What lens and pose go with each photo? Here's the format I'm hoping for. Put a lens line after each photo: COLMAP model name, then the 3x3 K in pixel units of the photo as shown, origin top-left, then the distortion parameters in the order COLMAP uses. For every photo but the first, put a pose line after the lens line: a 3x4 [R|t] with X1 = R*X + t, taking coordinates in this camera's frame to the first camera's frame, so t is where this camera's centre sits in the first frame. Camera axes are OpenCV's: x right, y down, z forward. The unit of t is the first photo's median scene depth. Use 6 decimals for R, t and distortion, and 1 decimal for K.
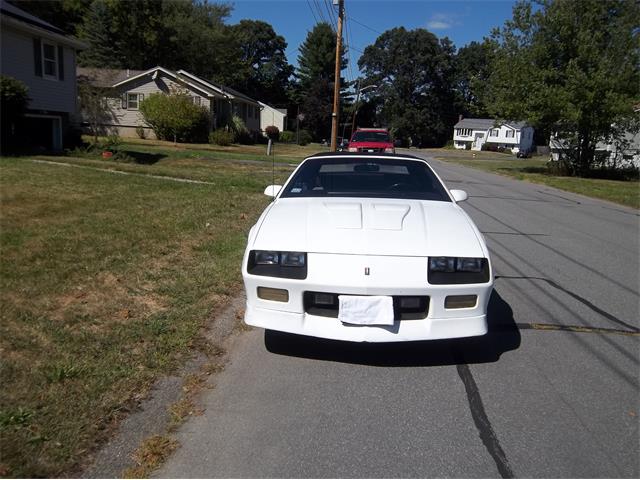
lens RADIAL K [[554.1, 0, 317.3], [0, 554.1, 229.6], [0, 0, 1]] dist [-0.009396, 0.060156]
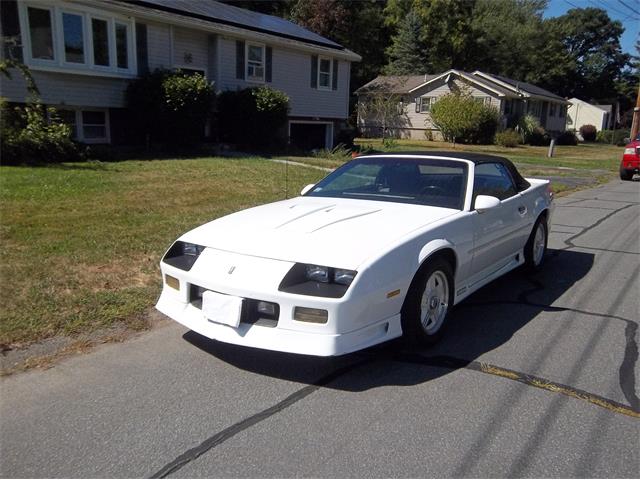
lens RADIAL K [[554.1, 0, 333.5], [0, 554.1, 233.7], [0, 0, 1]] dist [-0.009396, 0.060156]
pose [[0.840456, 0.076743, -0.536417, 0.098240], [-0.075035, 0.996866, 0.025052, -0.003546], [0.536659, 0.019195, 0.843581, 0.033468]]
